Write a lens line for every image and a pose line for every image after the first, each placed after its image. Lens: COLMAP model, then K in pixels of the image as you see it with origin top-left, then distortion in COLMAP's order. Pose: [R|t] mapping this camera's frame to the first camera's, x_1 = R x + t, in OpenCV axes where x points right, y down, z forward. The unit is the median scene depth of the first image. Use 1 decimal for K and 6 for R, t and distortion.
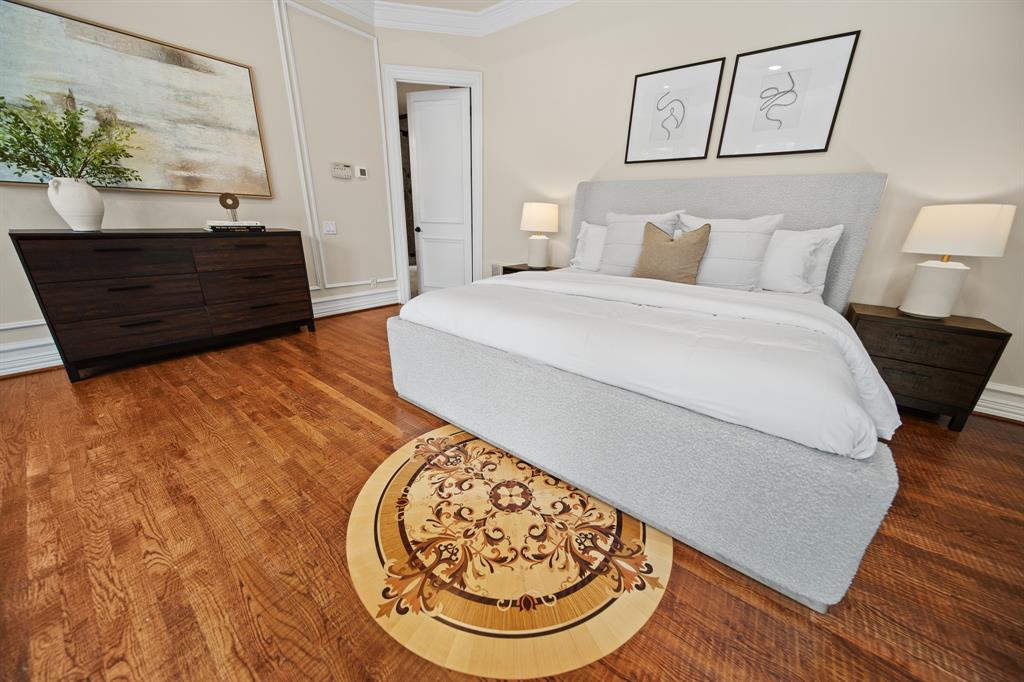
lens RADIAL K [[361.4, 0, 512.7], [0, 361.4, 342.8], [0, 0, 1]] dist [0.000247, -0.000199]
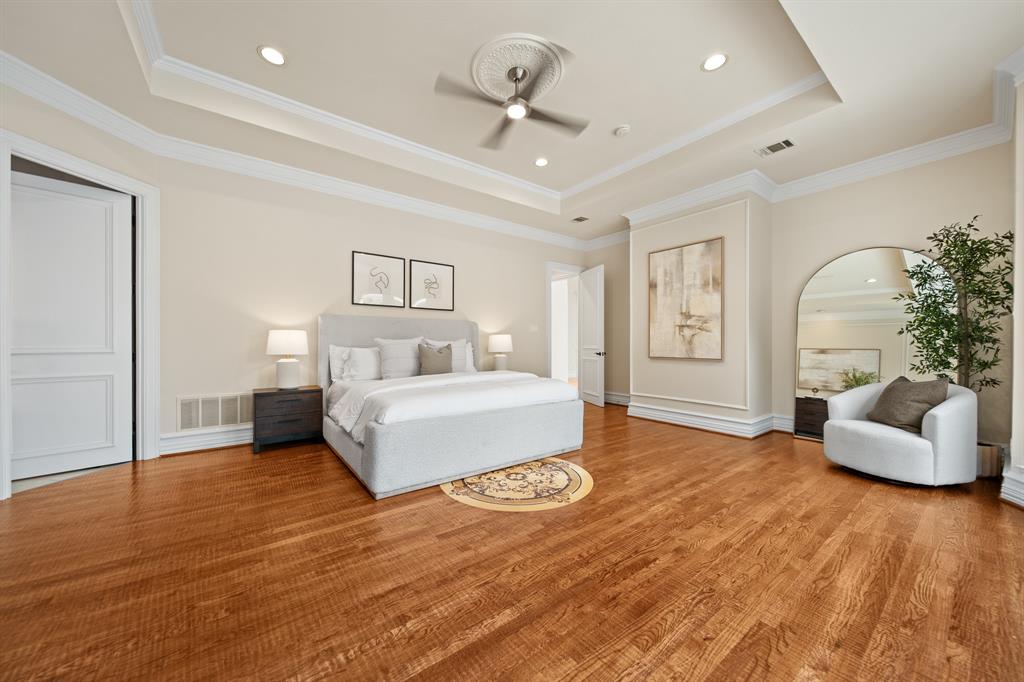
lens RADIAL K [[361.4, 0, 512.7], [0, 361.4, 342.8], [0, 0, 1]] dist [0.000247, -0.000199]
pose [[0.267297, -0.032777, 0.963057, -1.513910], [0.315132, 0.947440, -0.055220, -0.140352], [-0.910629, 0.318250, 0.263577, 0.193814]]
